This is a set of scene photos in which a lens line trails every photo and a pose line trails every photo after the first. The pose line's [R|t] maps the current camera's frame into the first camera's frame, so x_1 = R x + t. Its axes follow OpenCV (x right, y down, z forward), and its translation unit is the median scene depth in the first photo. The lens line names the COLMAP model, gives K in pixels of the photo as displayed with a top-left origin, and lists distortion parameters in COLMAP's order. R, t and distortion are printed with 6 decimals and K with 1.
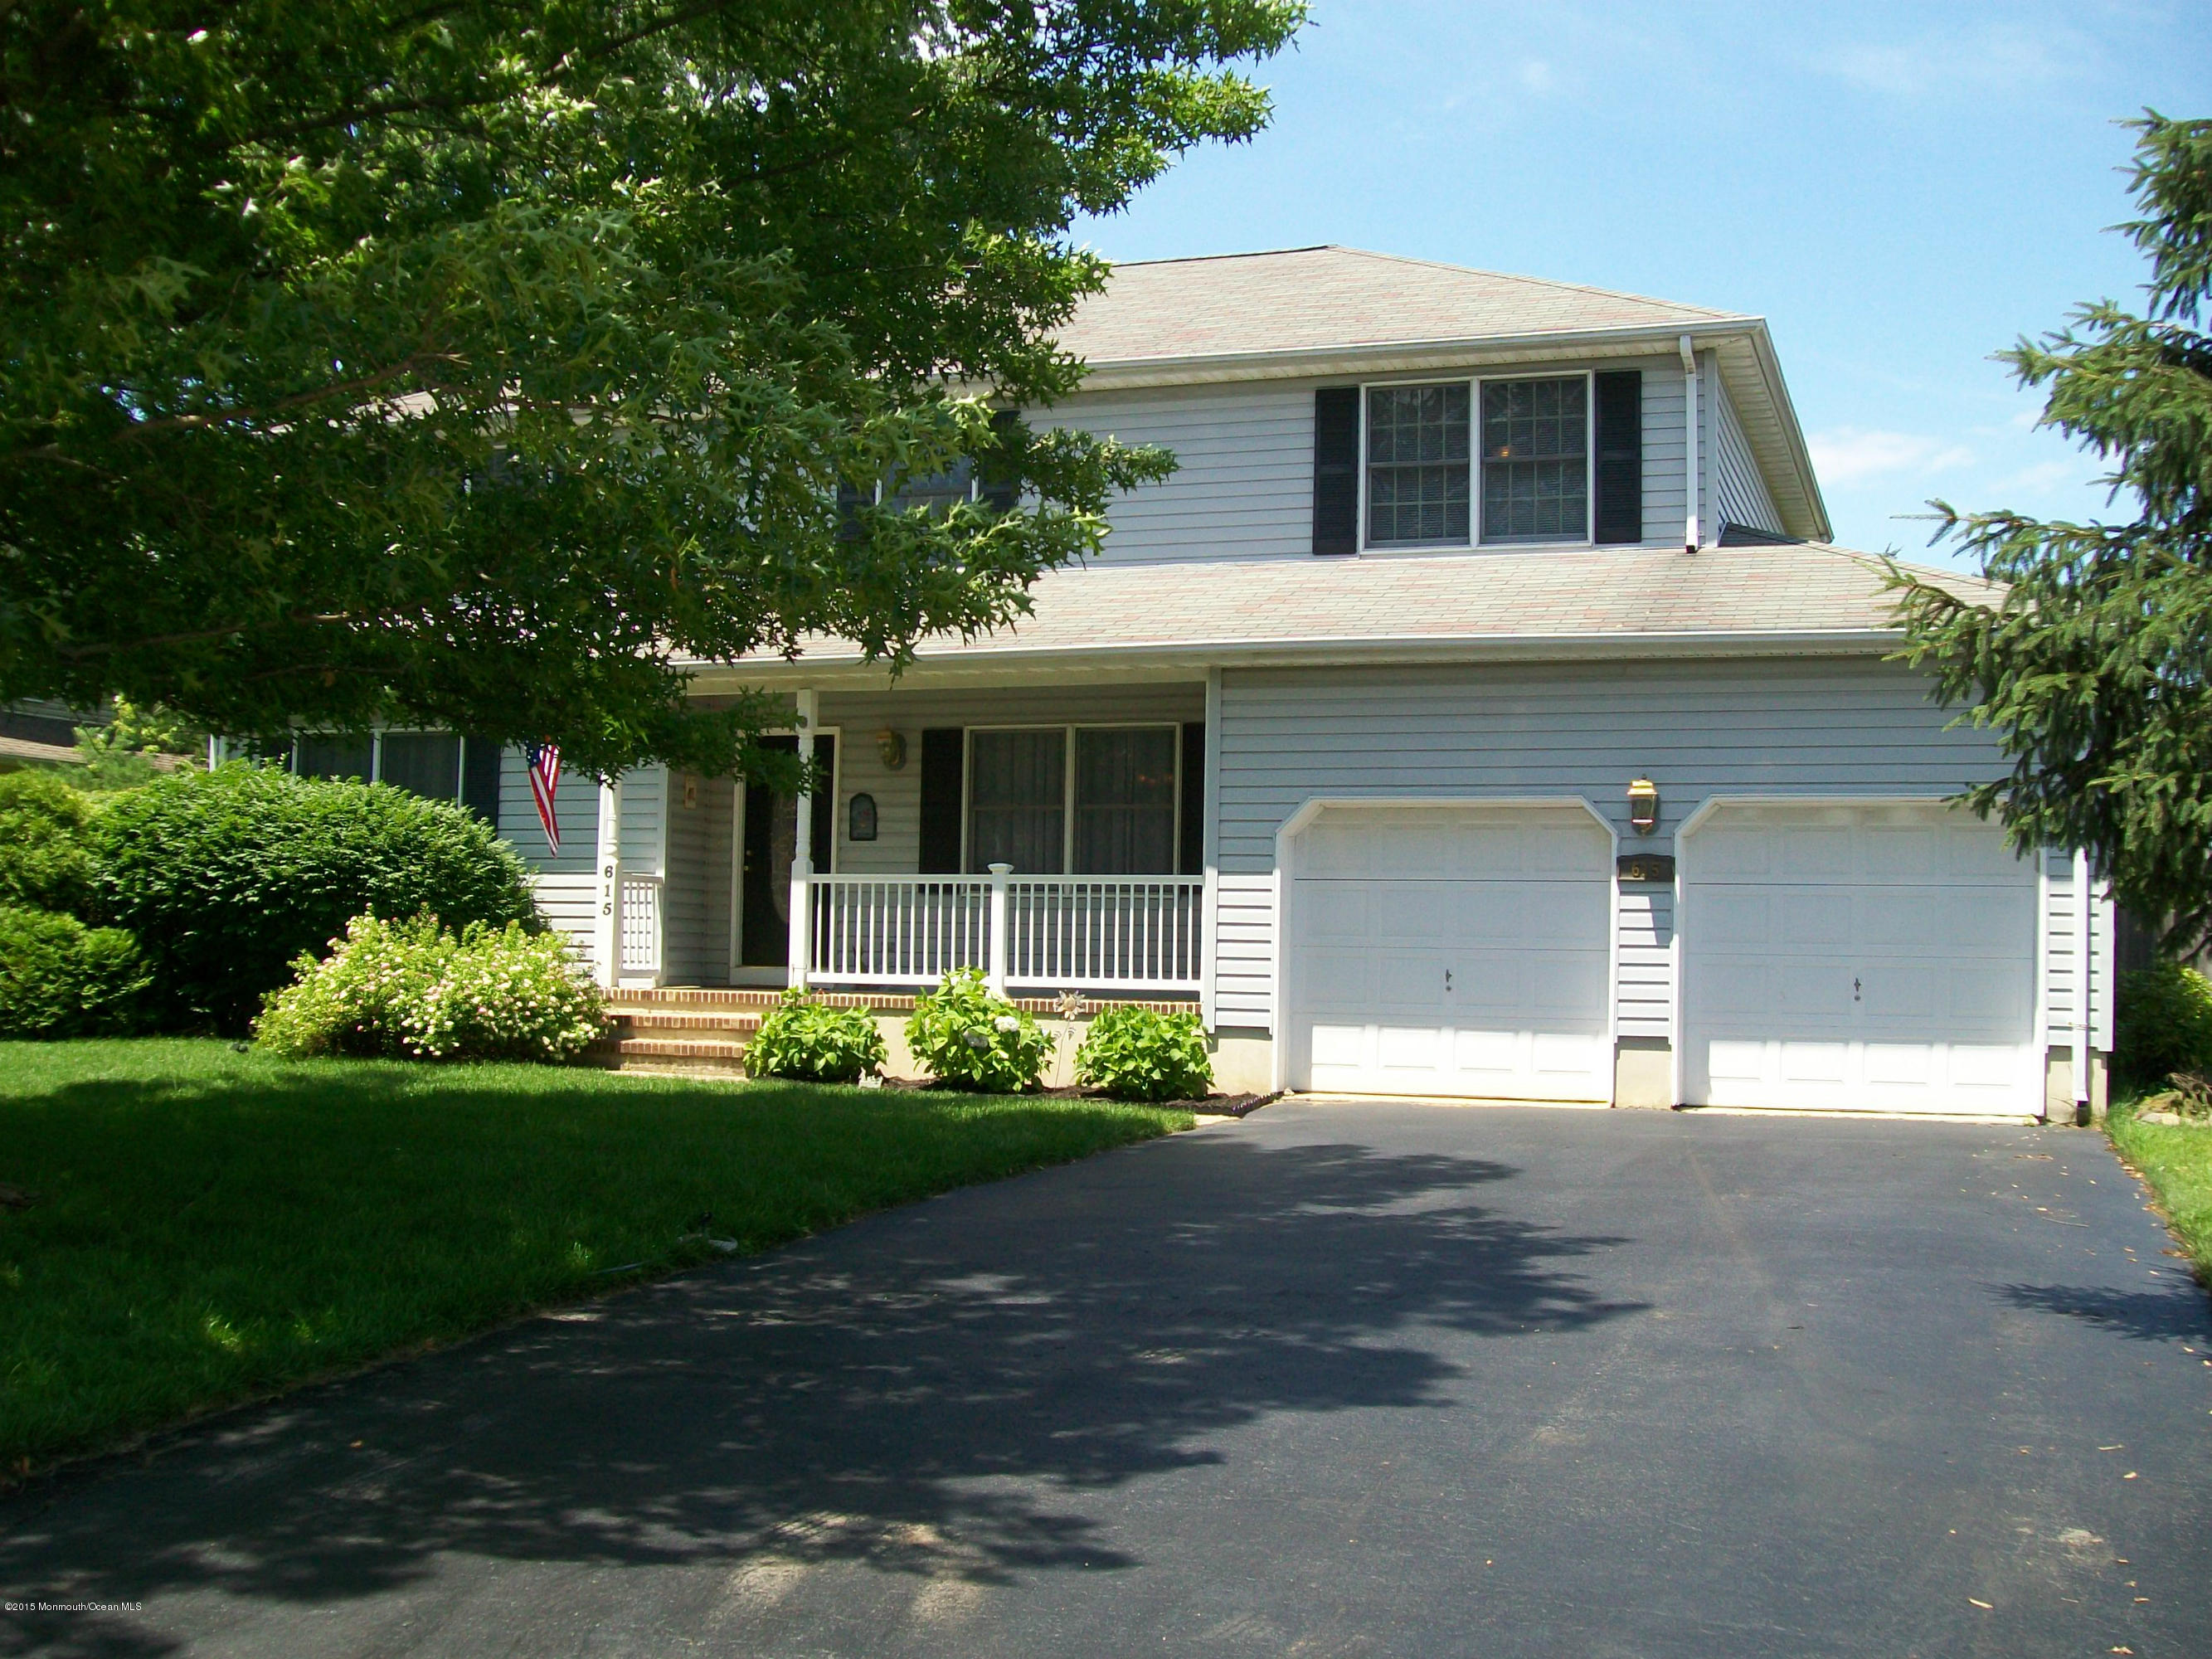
lens RADIAL K [[2387.3, 0, 1106.0], [0, 2387.3, 829.5], [0, 0, 1]] dist [-0.180004, 0.133439]
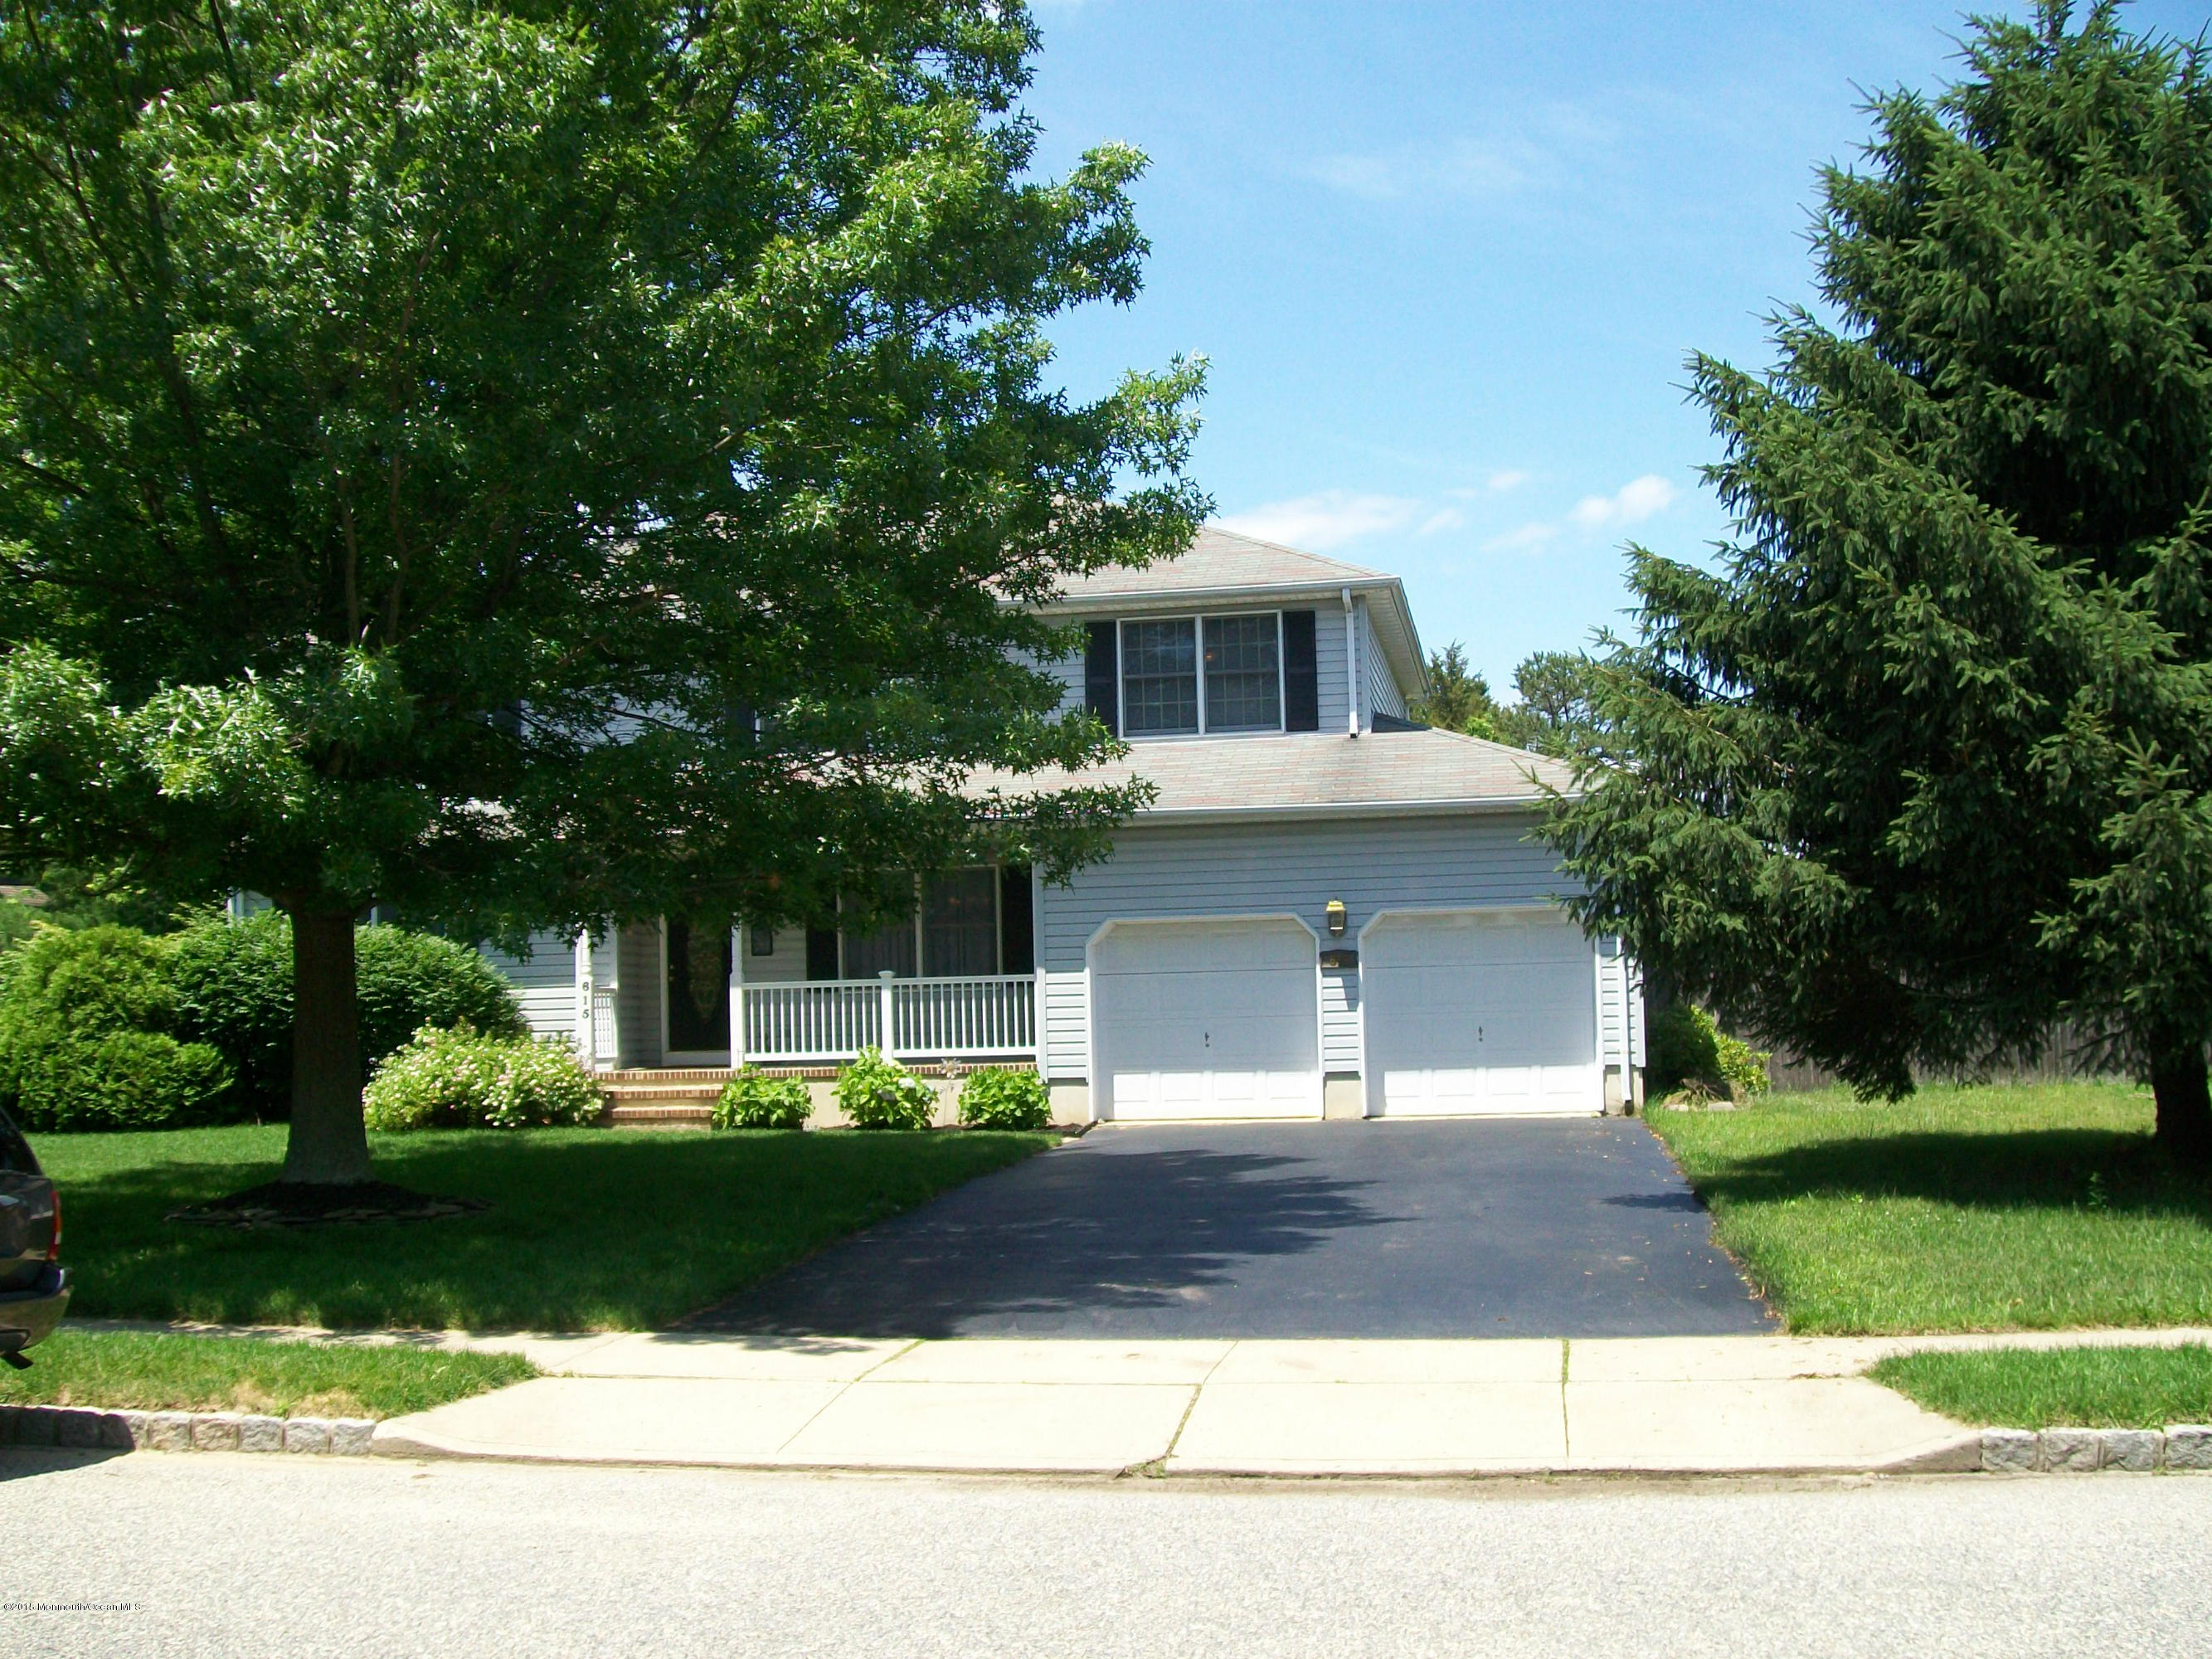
lens RADIAL K [[2387.3, 0, 1106.0], [0, 2387.3, 829.5], [0, 0, 1]] dist [-0.180004, 0.133439]
pose [[0.983091, -0.029429, 0.180738, -0.172285], [0.034271, 0.999131, -0.023722, -0.032135], [-0.179883, 0.029515, 0.983245, -0.423024]]
